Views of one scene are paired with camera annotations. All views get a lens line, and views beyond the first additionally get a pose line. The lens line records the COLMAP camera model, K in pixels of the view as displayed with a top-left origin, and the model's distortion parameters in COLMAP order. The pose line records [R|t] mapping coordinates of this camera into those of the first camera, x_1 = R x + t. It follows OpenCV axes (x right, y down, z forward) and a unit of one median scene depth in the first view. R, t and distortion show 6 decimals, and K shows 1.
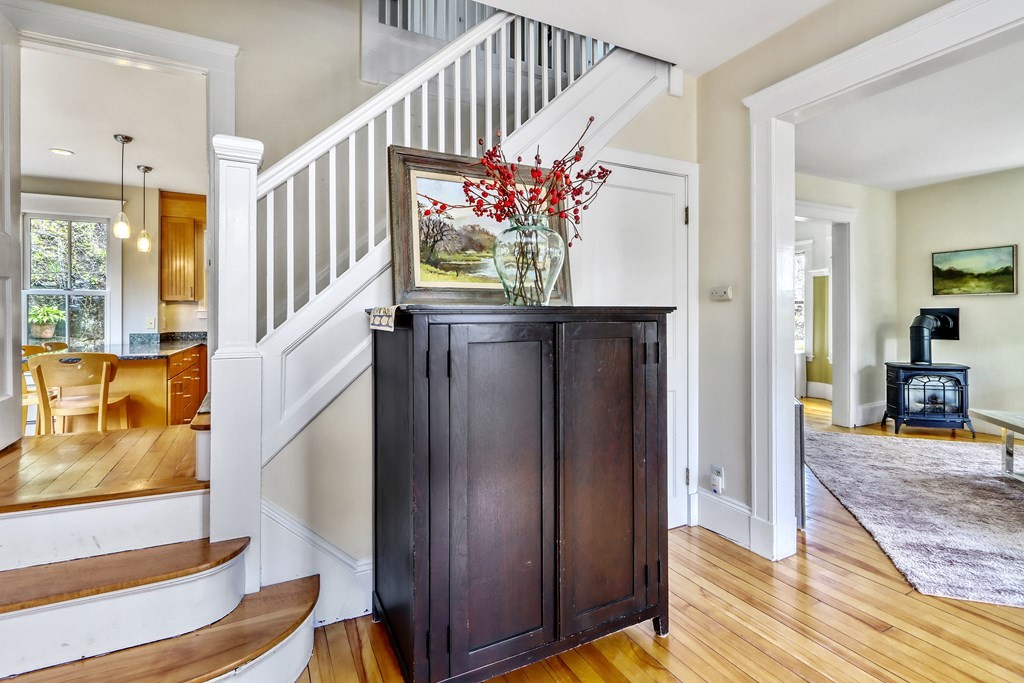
lens RADIAL K [[479.4, 0, 507.5], [0, 479.4, 315.3], [0, 0, 1]] dist [0.002008, -0.001234]
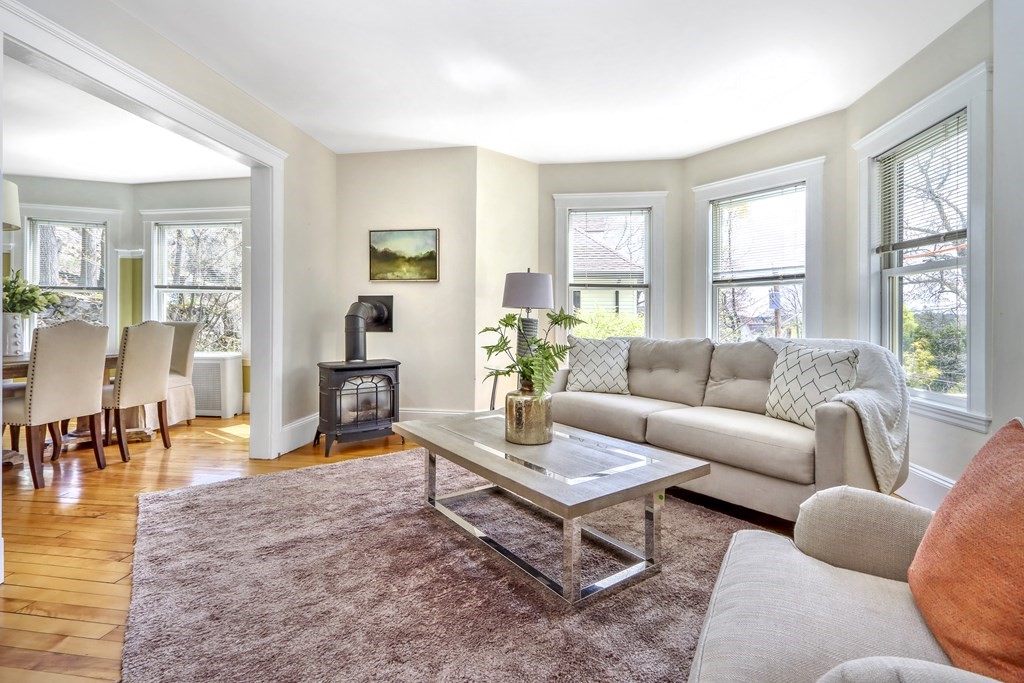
lens RADIAL K [[479.4, 0, 507.0], [0, 479.4, 322.8], [0, 0, 1]] dist [0.002008, -0.001234]
pose [[0.571314, 0.001381, 0.820731, 0.346971], [-0.008355, 0.999957, 0.004134, 0.030398], [-0.820689, -0.009219, 0.571300, 0.332595]]
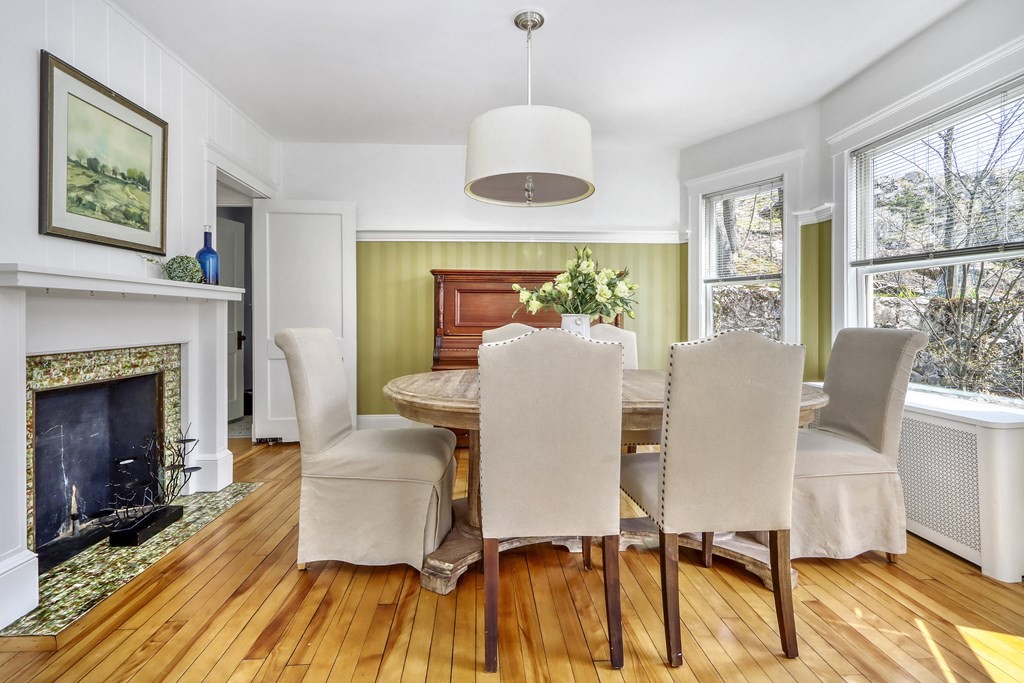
lens RADIAL K [[479.4, 0, 507.9], [0, 479.4, 320.7], [0, 0, 1]] dist [0.002008, -0.001234]
pose [[0.920365, 0.003614, -0.391044, 0.643405], [-0.001019, 0.999976, 0.006845, 0.028515], [0.391060, -0.005901, 0.920346, 0.915991]]
